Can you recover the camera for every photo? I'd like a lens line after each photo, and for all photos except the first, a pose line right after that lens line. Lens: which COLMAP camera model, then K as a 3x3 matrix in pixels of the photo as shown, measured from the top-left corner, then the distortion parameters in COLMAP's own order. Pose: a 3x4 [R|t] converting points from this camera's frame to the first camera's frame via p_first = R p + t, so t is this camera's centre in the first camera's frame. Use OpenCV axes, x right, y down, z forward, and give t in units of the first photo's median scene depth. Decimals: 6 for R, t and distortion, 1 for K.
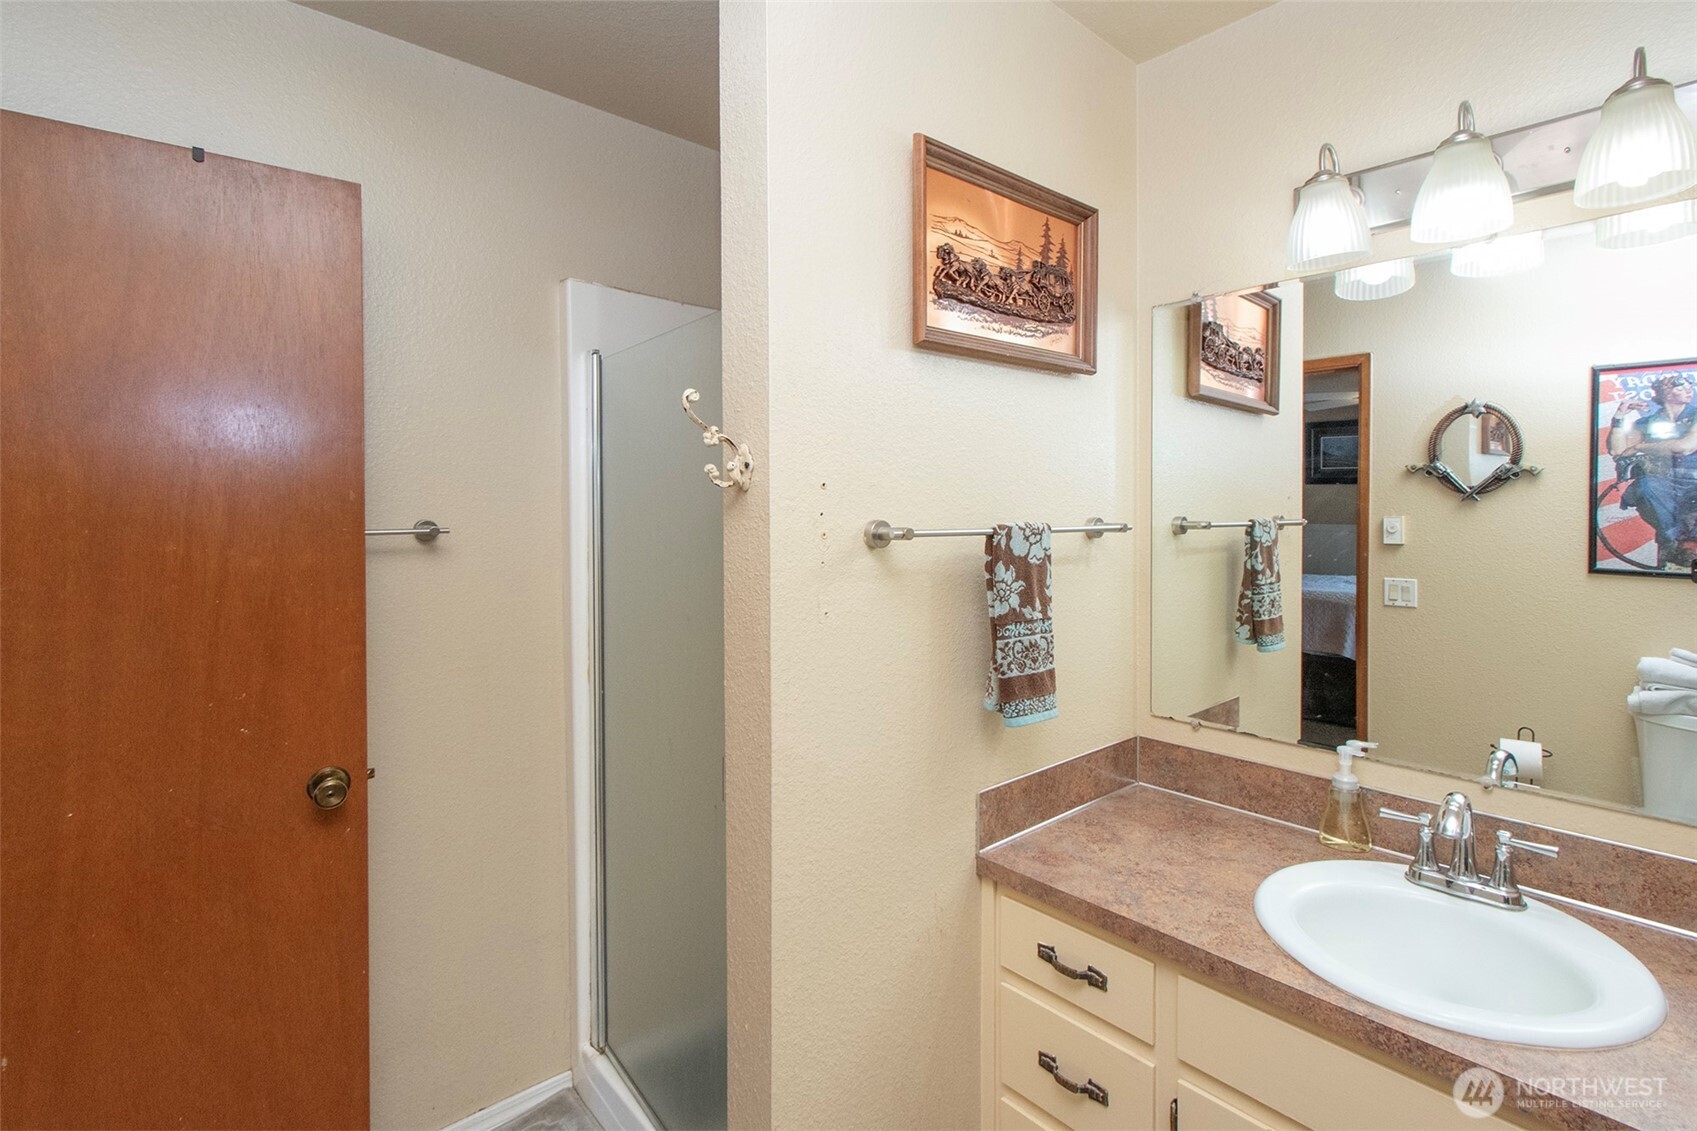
lens RADIAL K [[752.8, 0, 835.0], [0, 752.8, 569.5], [0, 0, 1]] dist [0.000593, 0.000043]
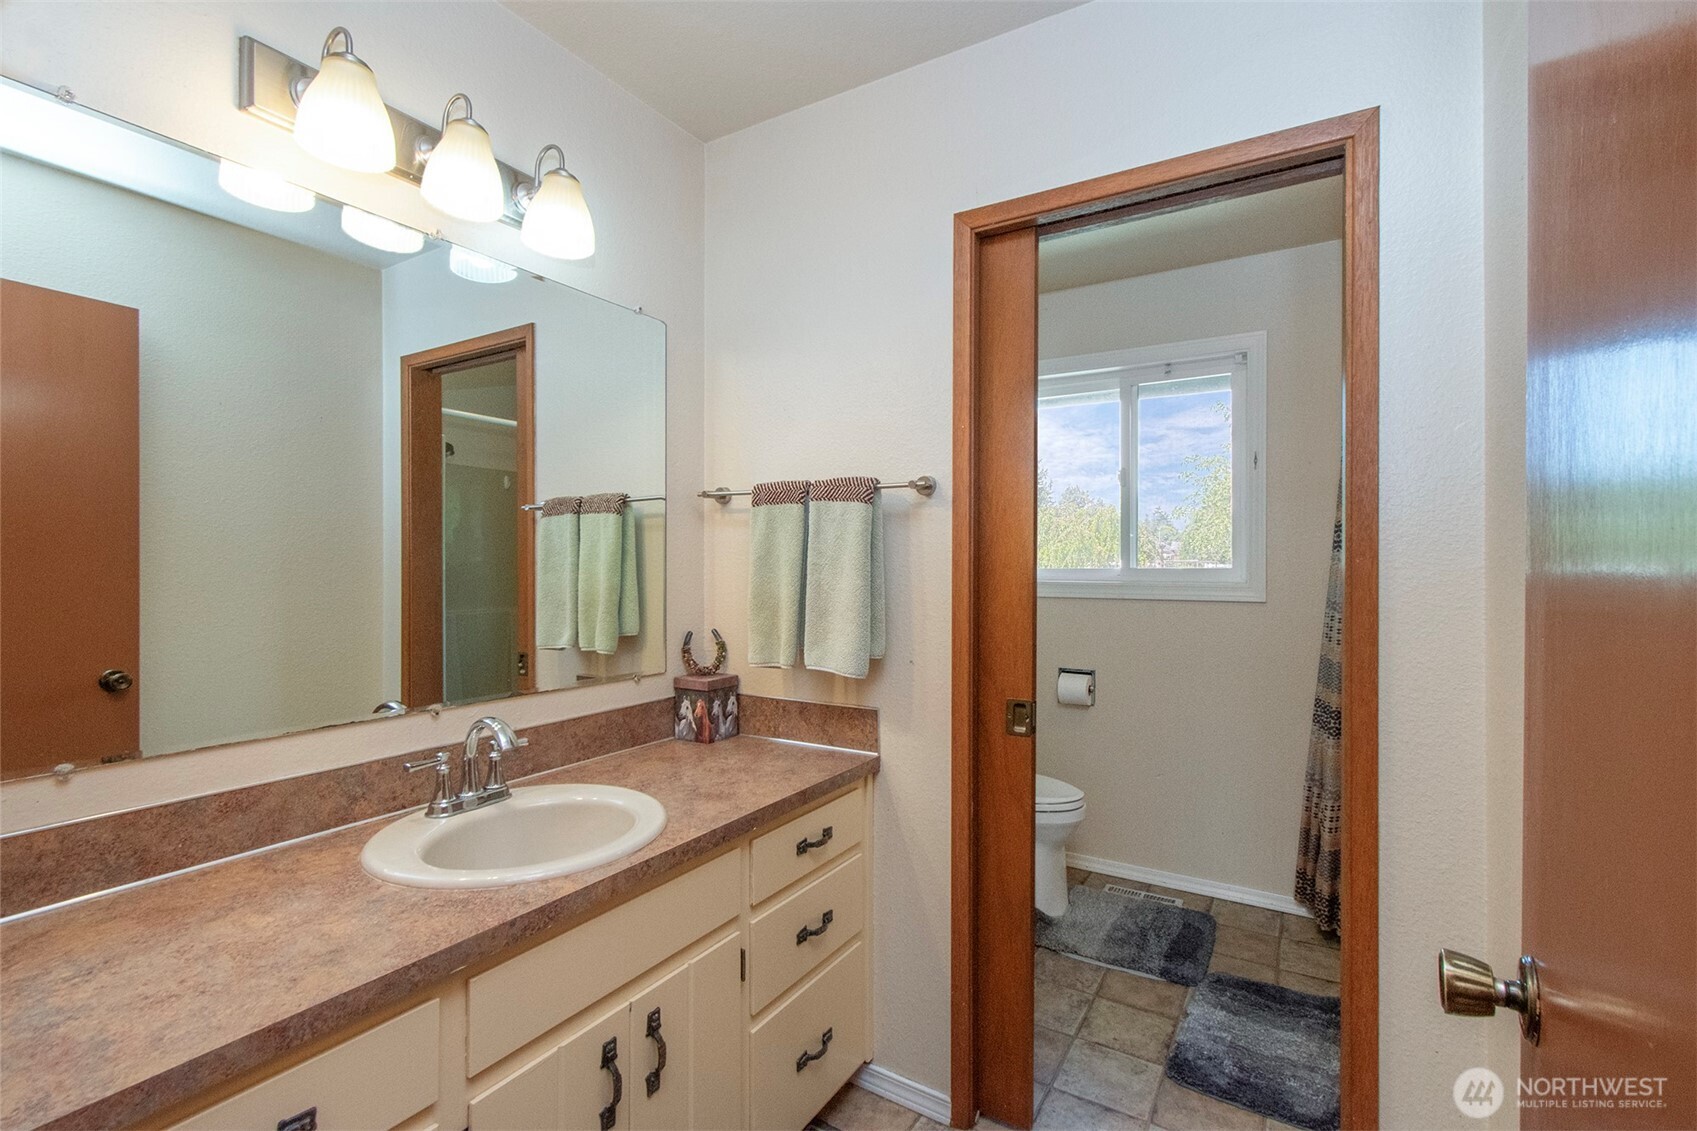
lens RADIAL K [[752.8, 0, 835.0], [0, 752.8, 569.5], [0, 0, 1]] dist [0.000593, 0.000043]
pose [[-0.331158, -0.000848, 0.943575, -0.781117], [0.007987, 0.999961, 0.003702, 0.062114], [-0.943541, 0.008763, -0.331139, 1.222271]]
